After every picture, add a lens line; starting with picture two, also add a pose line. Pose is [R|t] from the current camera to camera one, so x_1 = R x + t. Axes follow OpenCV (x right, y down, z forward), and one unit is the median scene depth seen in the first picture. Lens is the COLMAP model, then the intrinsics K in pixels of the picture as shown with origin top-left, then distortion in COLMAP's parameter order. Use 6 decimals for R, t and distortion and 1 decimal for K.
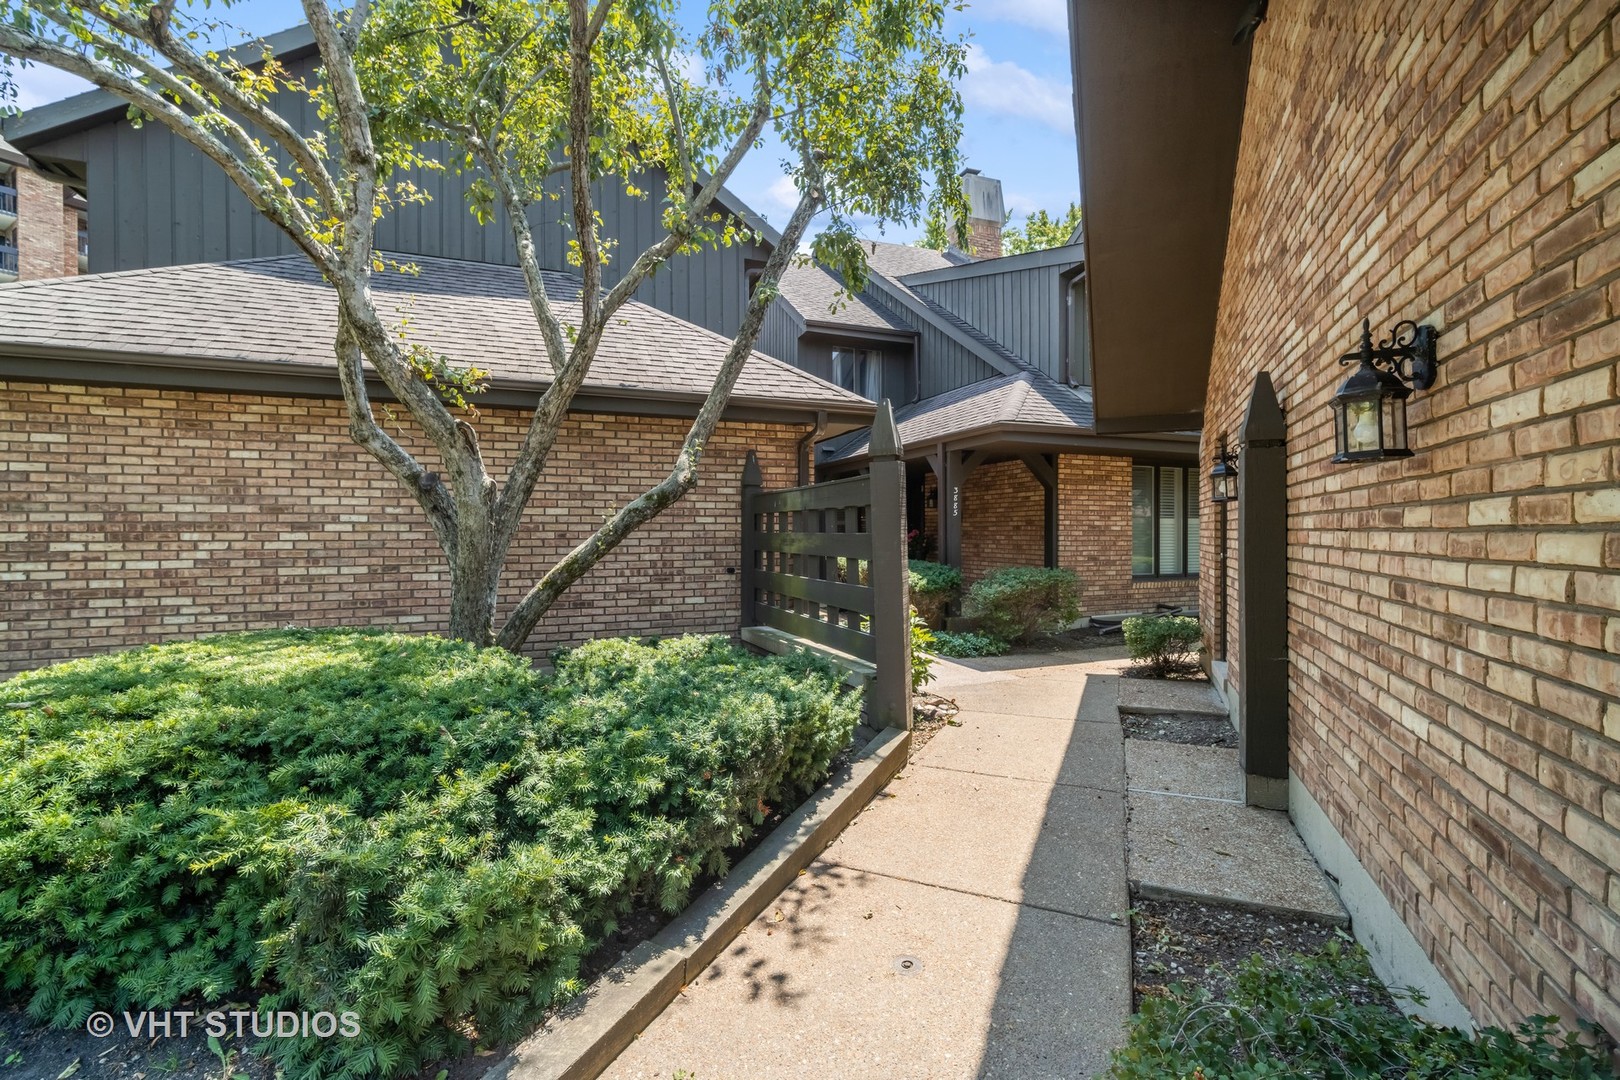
lens RADIAL K [[704.9, 0, 809.3], [0, 704.9, 536.5], [0, 0, 1]] dist [-0.011083, 0.001684]
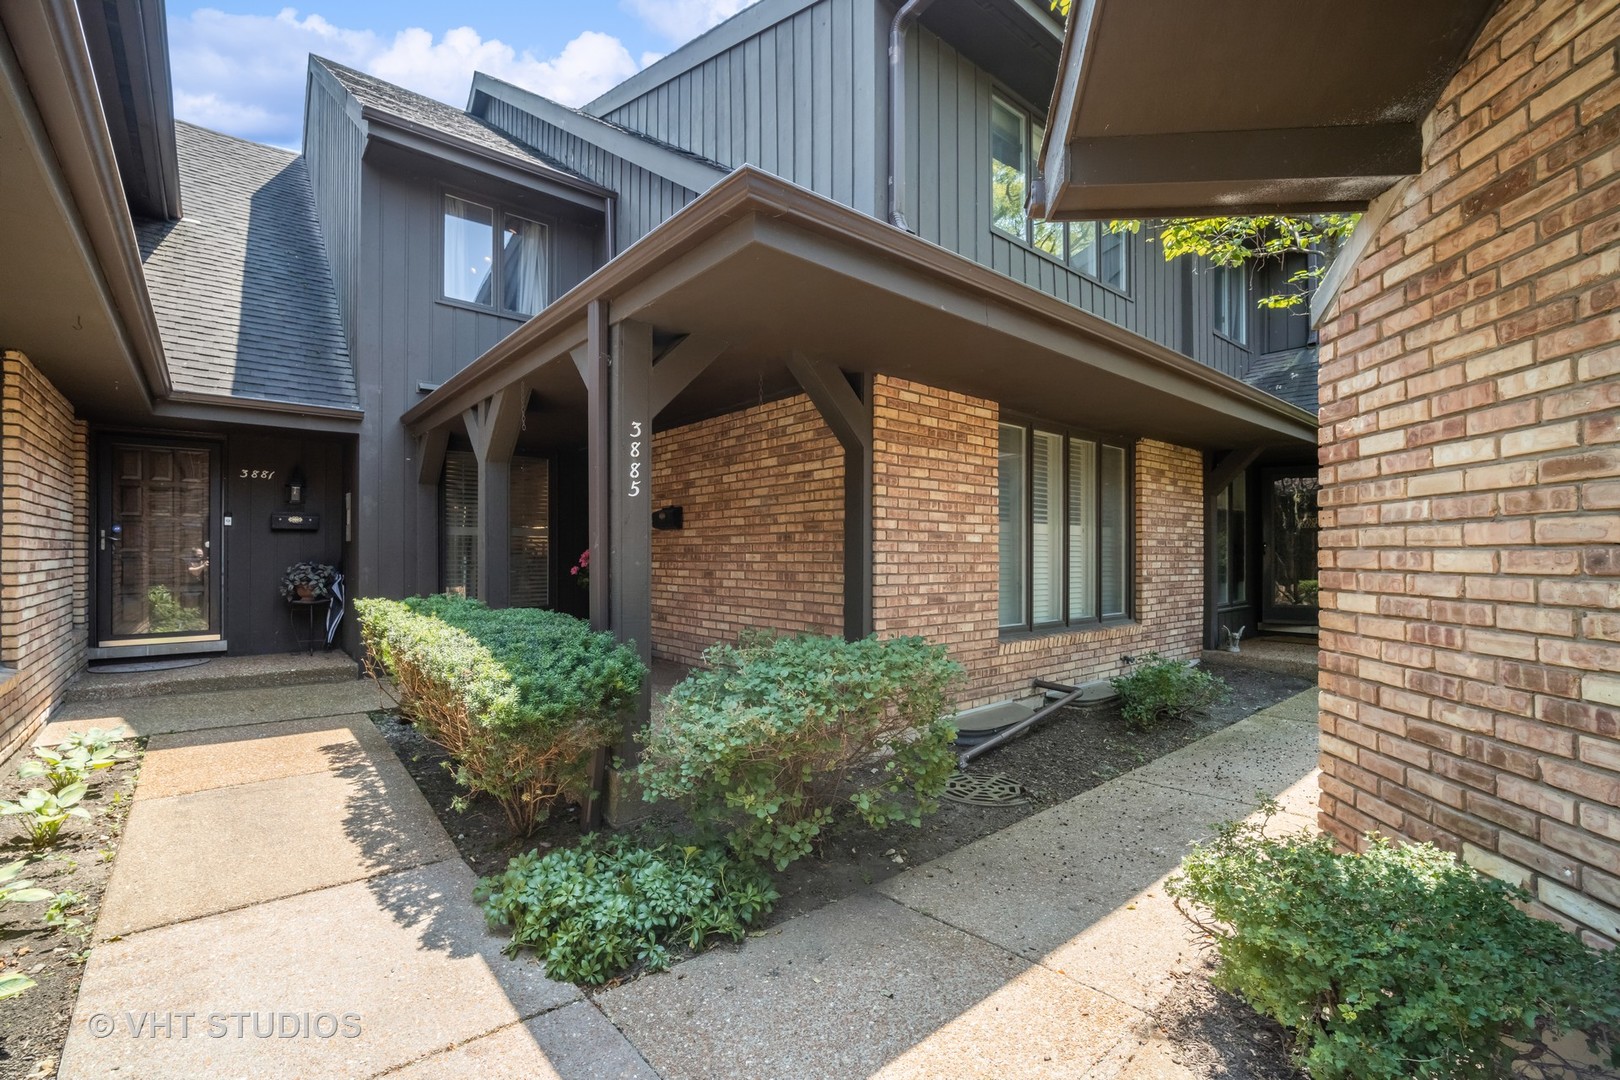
lens RADIAL K [[704.9, 0, 807.9], [0, 704.9, 549.6], [0, 0, 1]] dist [-0.011083, 0.001684]
pose [[0.944090, 0.004763, 0.329654, 0.161953], [0.000097, 0.999892, -0.014725, 0.003624], [-0.329689, 0.013933, 0.943987, 0.582075]]
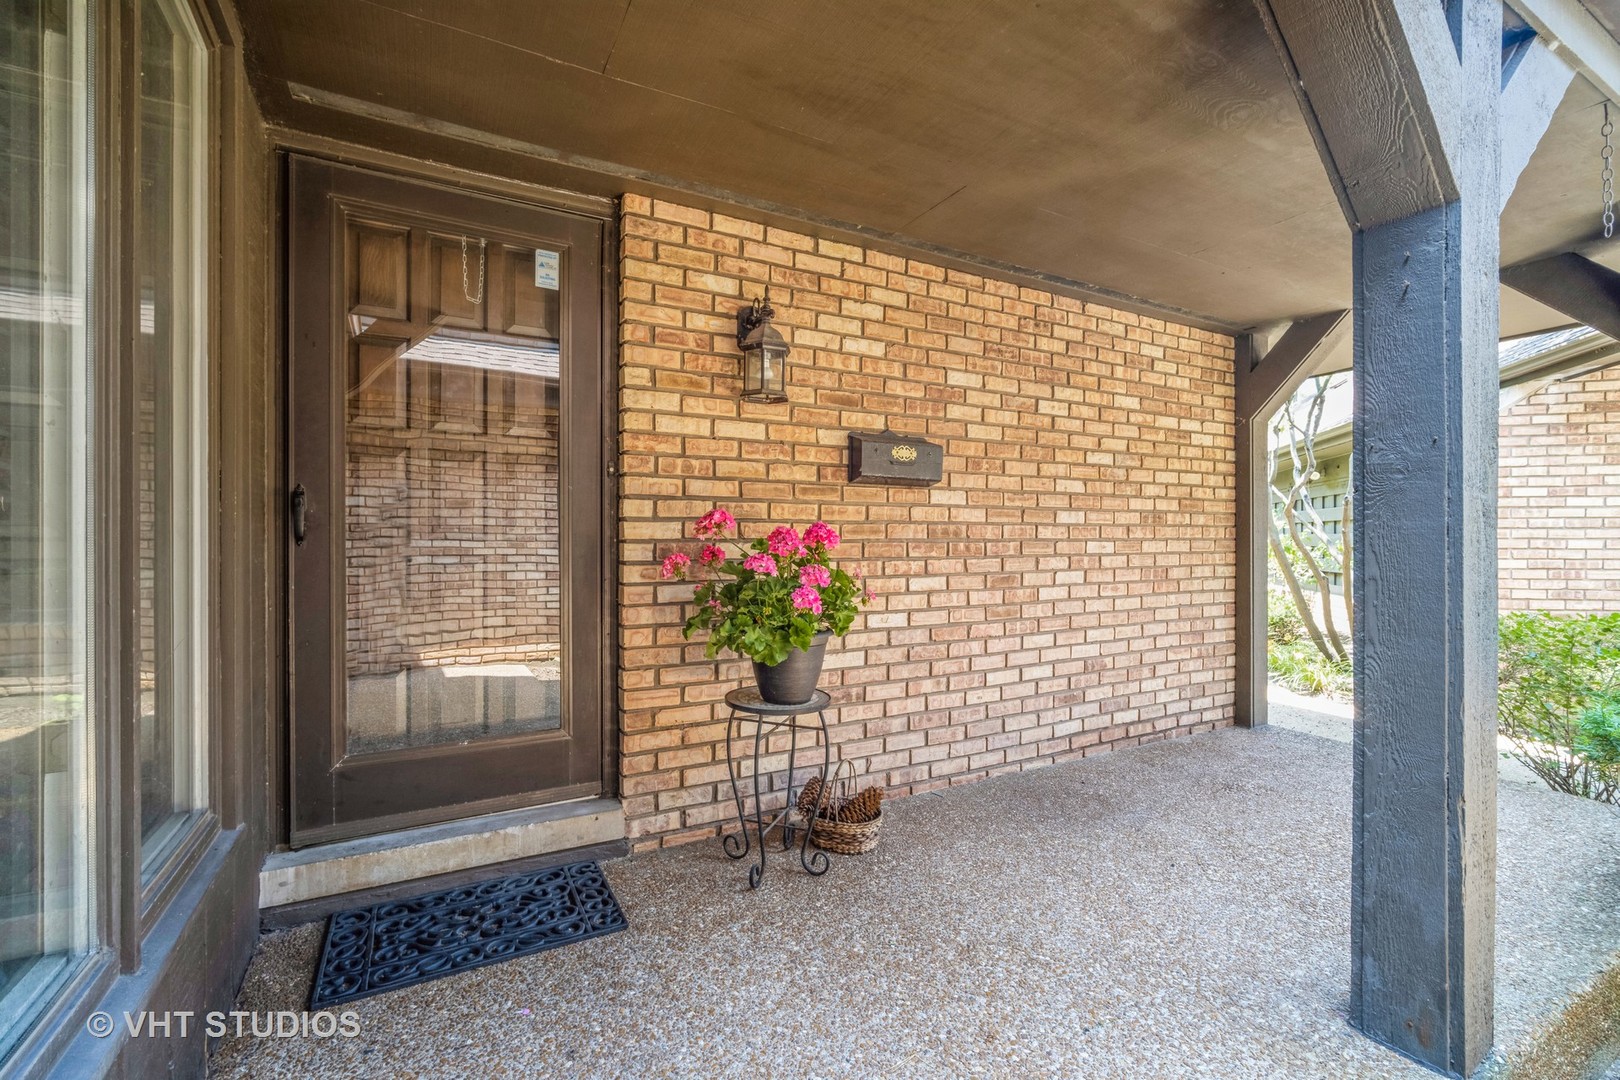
lens RADIAL K [[704.9, 0, 809.6], [0, 704.9, 540.1], [0, 0, 1]] dist [-0.011083, 0.001684]
pose [[-0.130455, 0.002879, 0.991450, -0.020922], [0.008348, 0.999964, -0.001805, -0.002483], [-0.991419, 0.008042, -0.130474, 1.314997]]
